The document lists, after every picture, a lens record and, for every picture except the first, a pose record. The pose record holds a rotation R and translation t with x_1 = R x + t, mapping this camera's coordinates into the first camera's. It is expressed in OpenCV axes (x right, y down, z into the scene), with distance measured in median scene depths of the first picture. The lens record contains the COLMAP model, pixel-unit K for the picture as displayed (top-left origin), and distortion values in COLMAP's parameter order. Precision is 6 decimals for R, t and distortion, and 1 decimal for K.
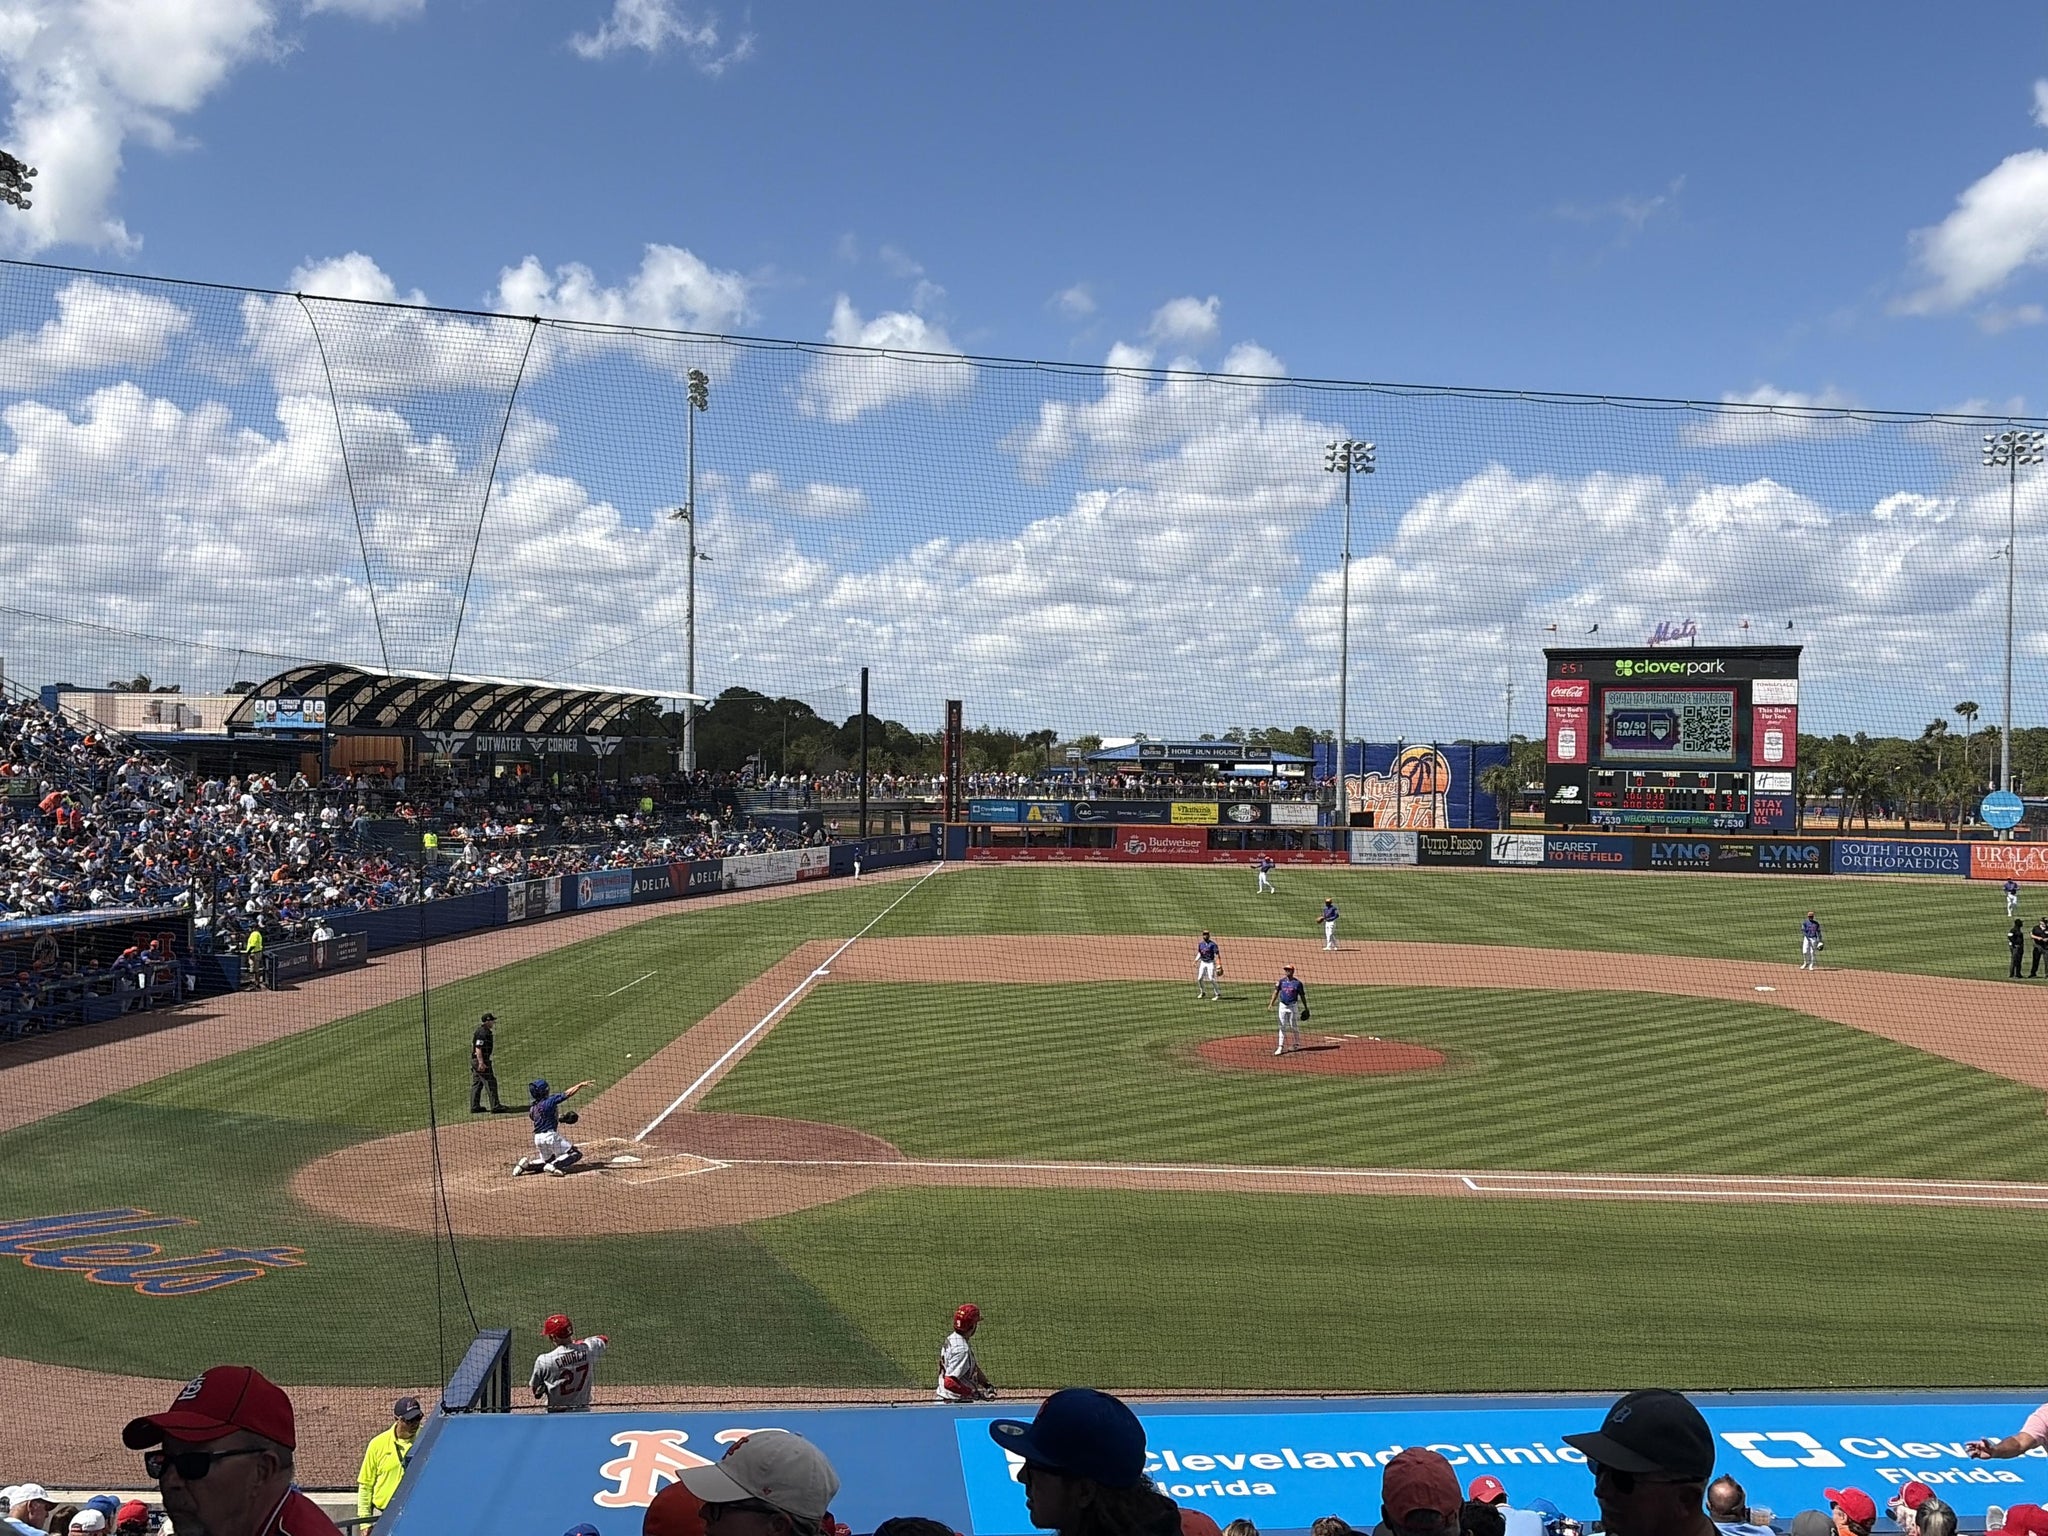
lens RADIAL K [[2092.6, 0, 1020.0], [0, 2092.6, 804.7], [0, 0, 1]] dist [0.048457, 0.000000]
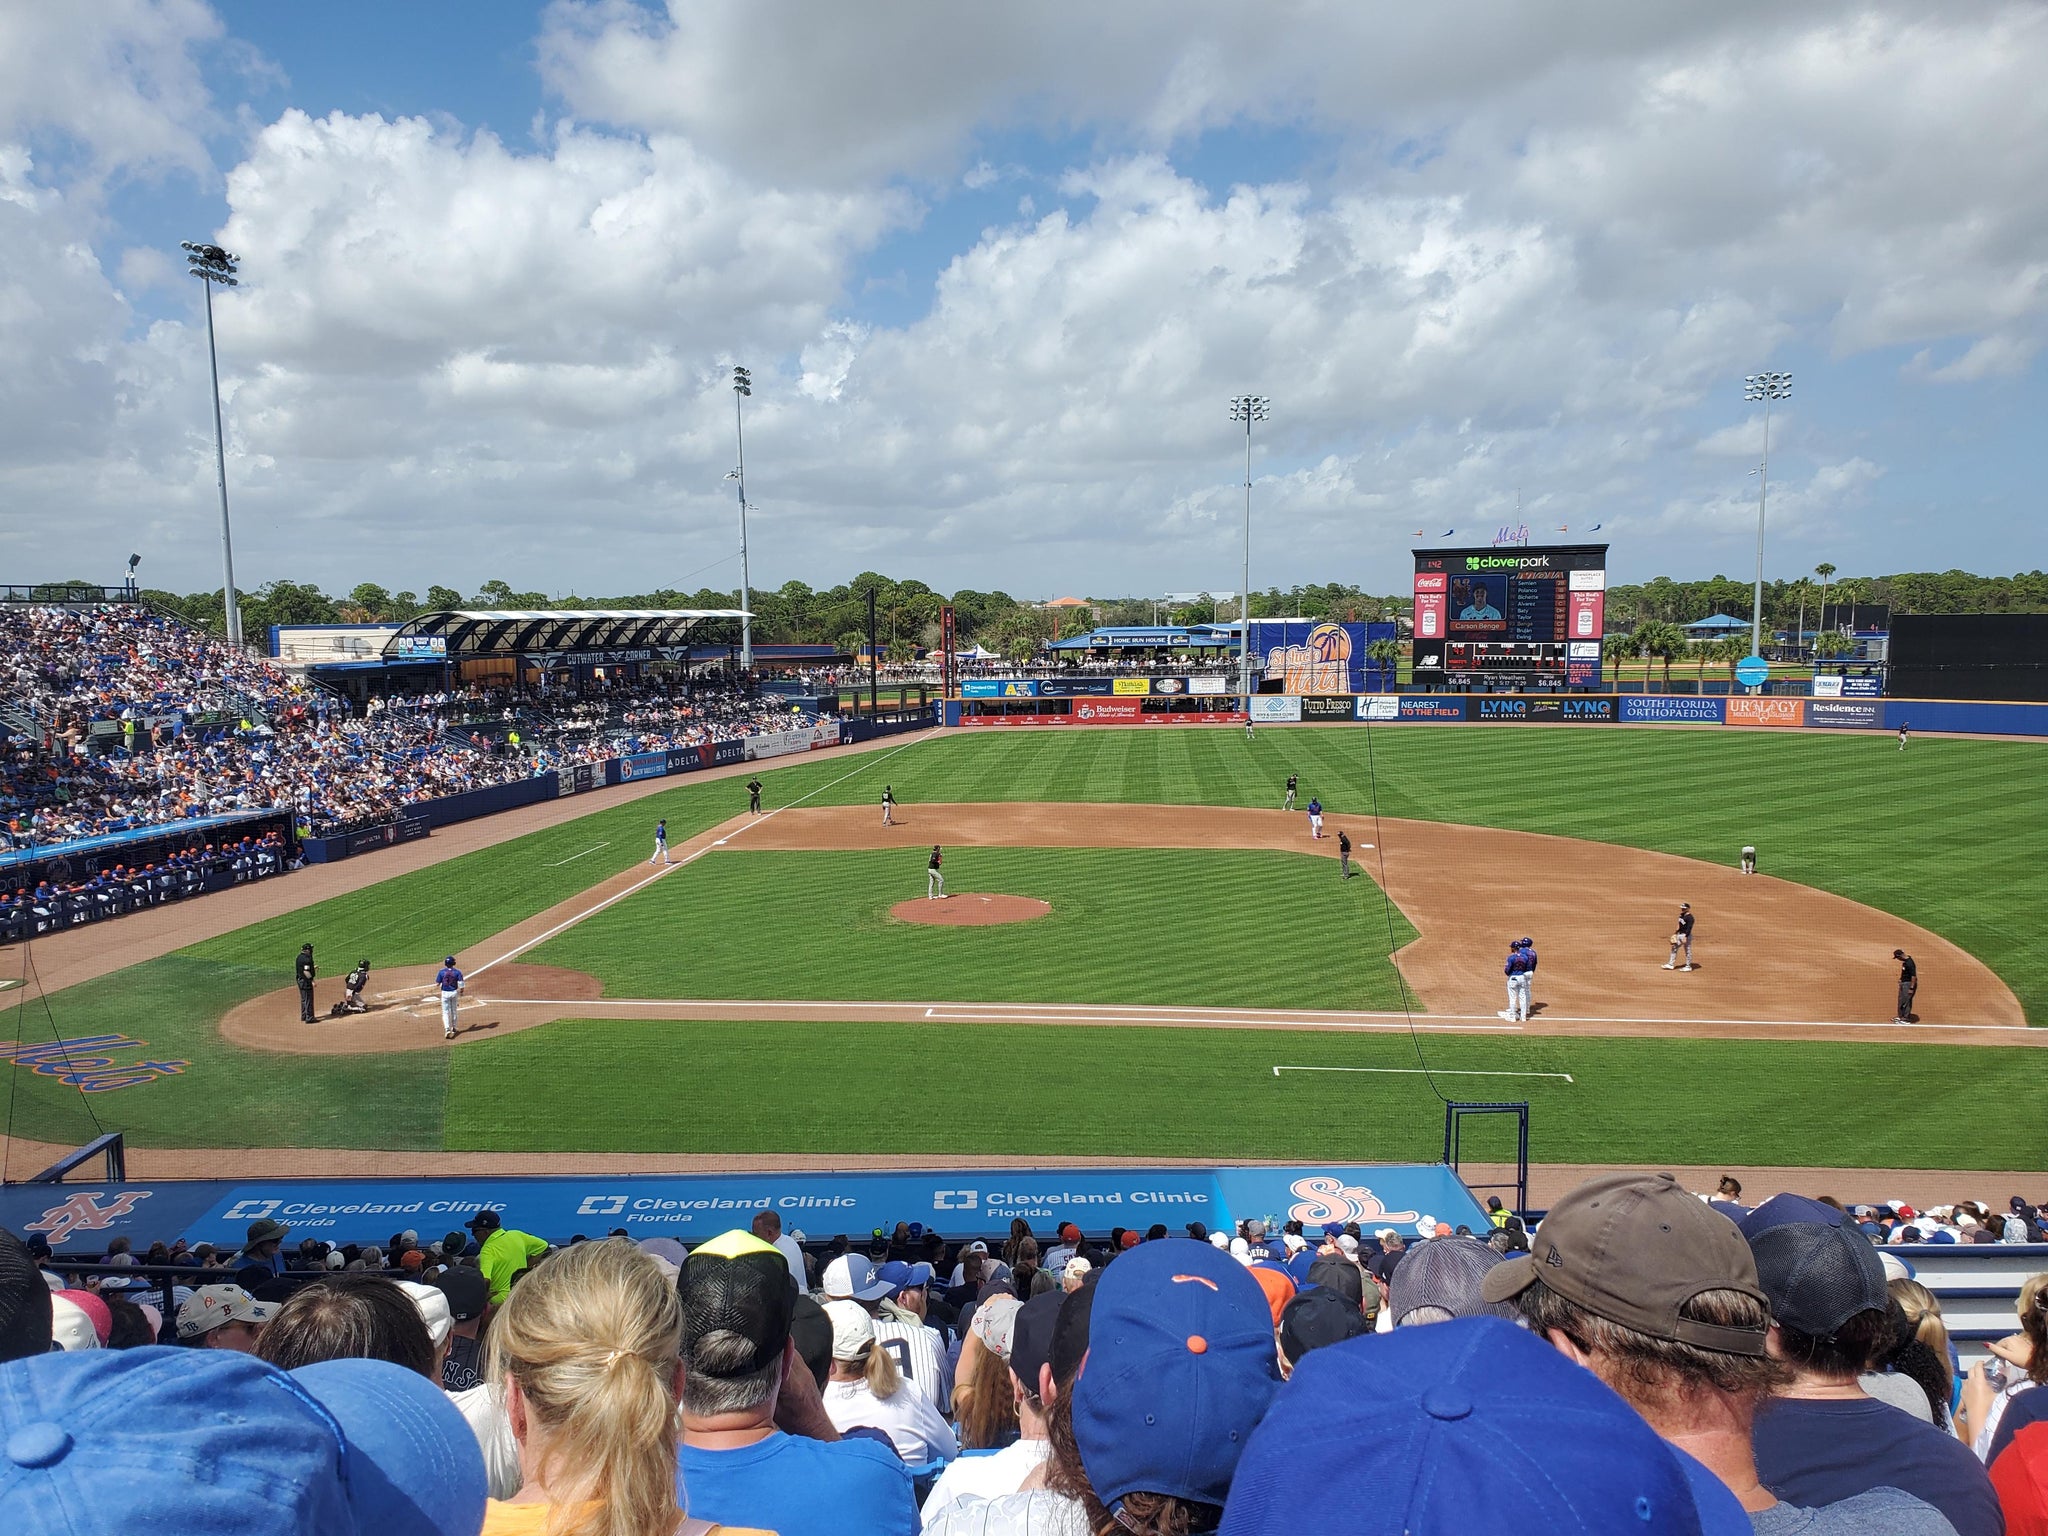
lens RADIAL K [[1637.7, 0, 988.1], [0, 1637.7, 821.4], [0, 0, 1]] dist [0.033785, -0.024169]
pose [[0.995532, -0.013036, -0.093525, 0.088636], [0.022963, 0.994116, 0.105860, -0.022810], [0.091595, -0.107535, 0.989973, -0.051194]]
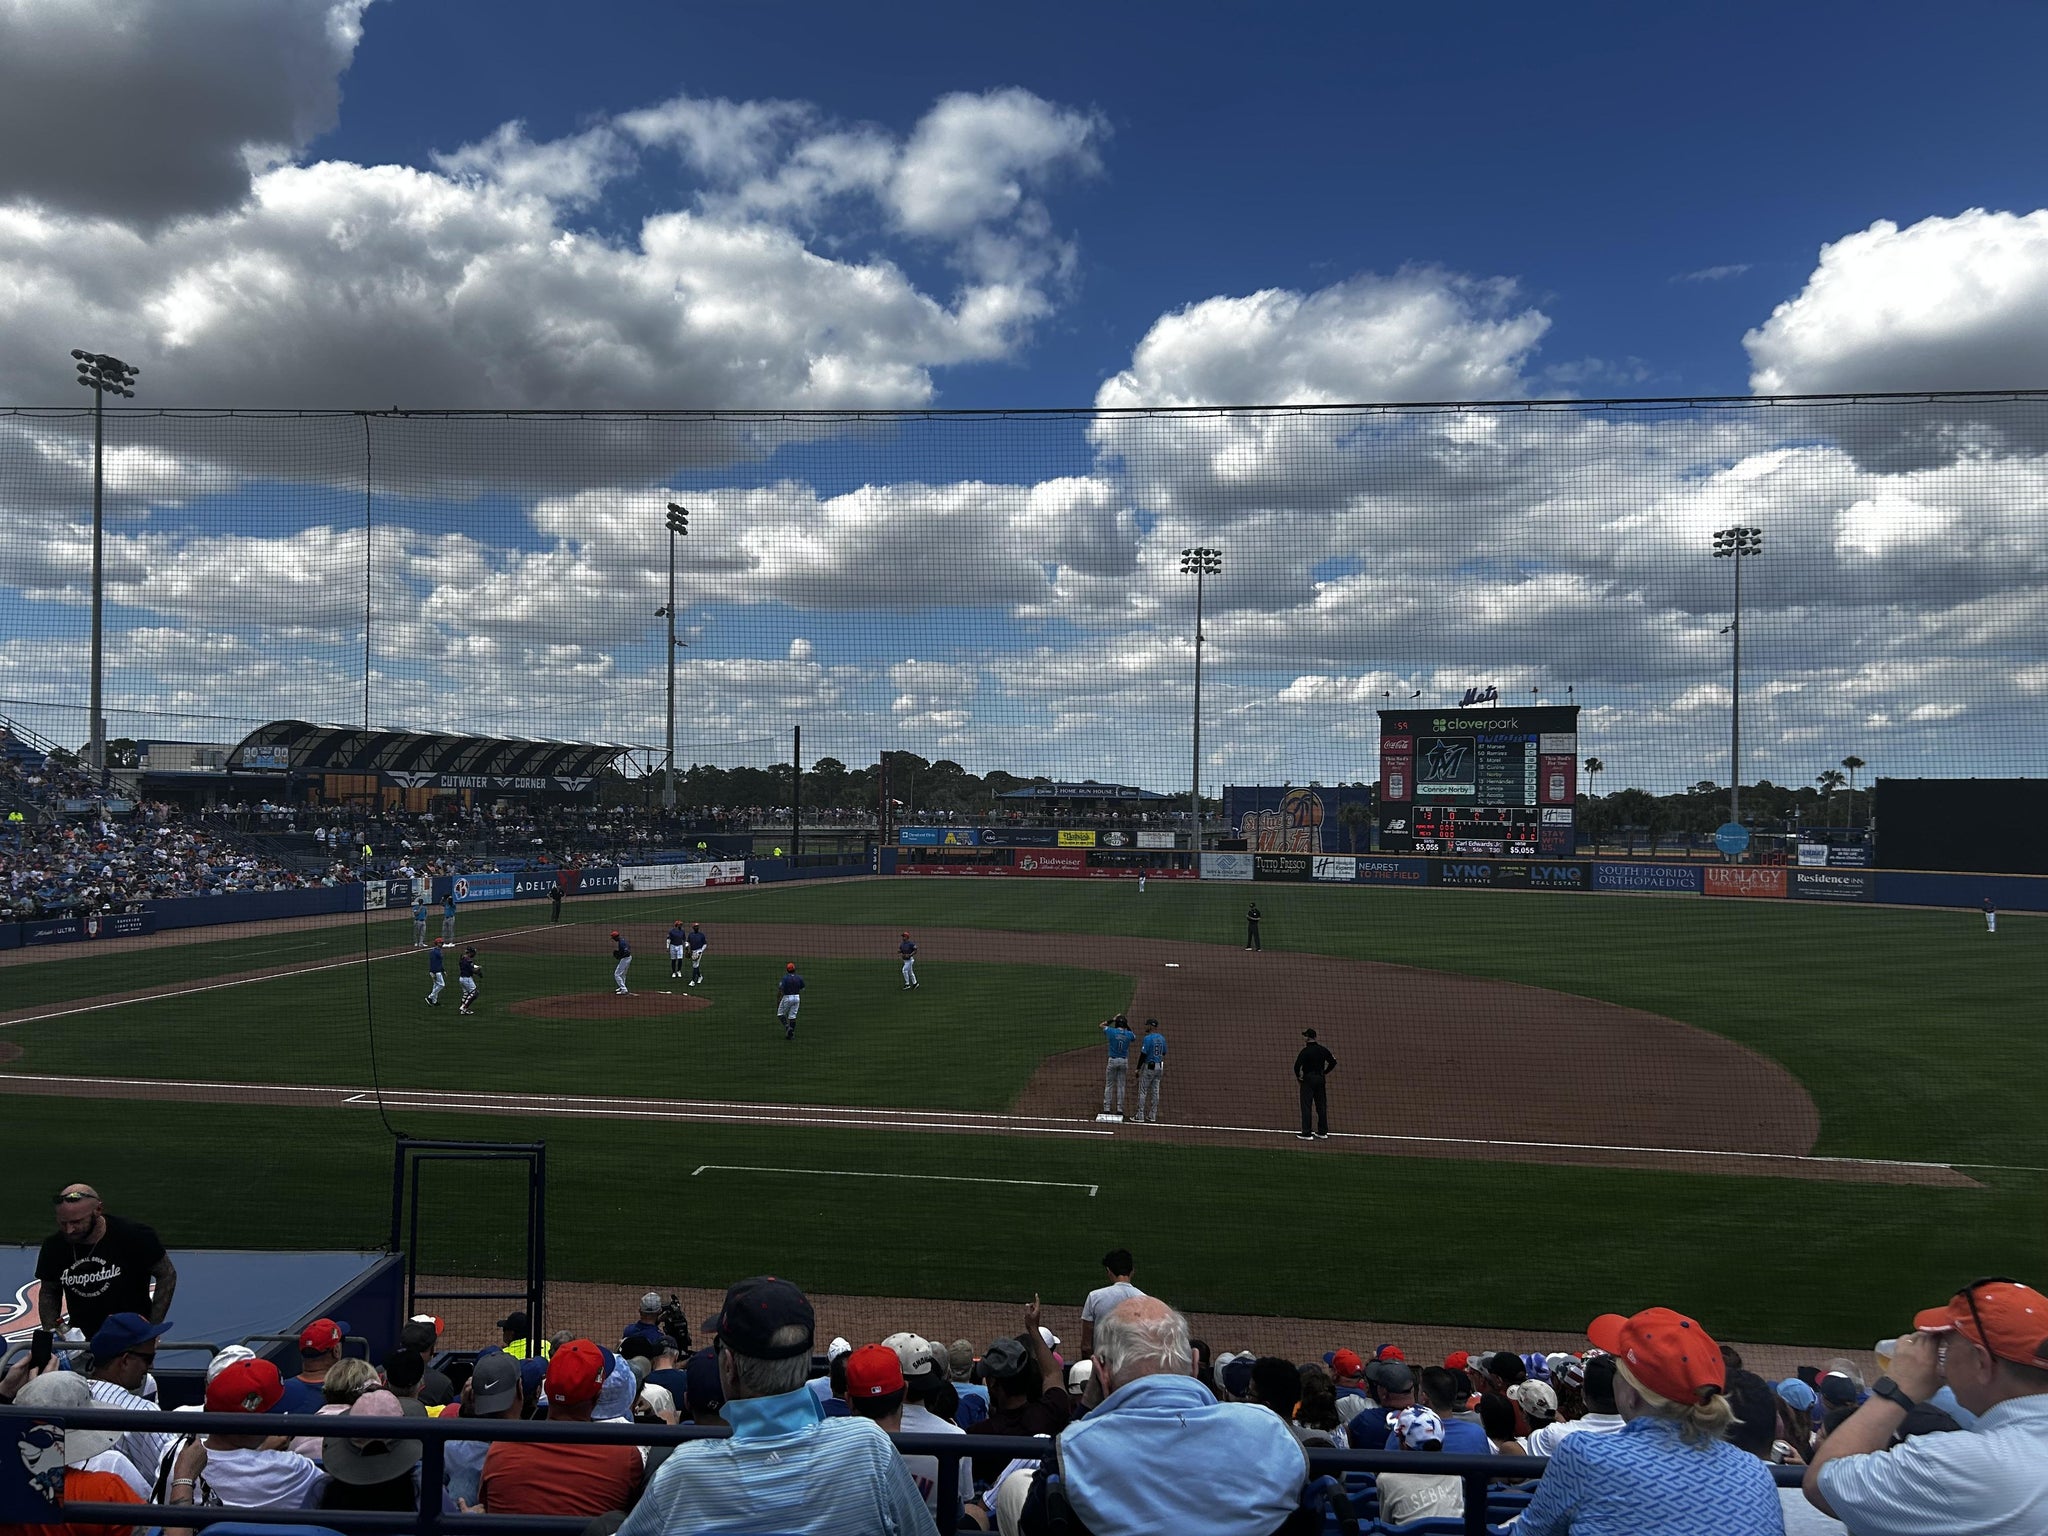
lens RADIAL K [[1584.2, 0, 999.9], [0, 1584.2, 770.5], [0, 0, 1]] dist [0.059115, -0.038015]
pose [[0.990928, -0.003331, -0.134353, 0.166655], [-0.003065, 0.998873, -0.047370, 0.008154], [0.134359, 0.047352, 0.989801, 0.030076]]
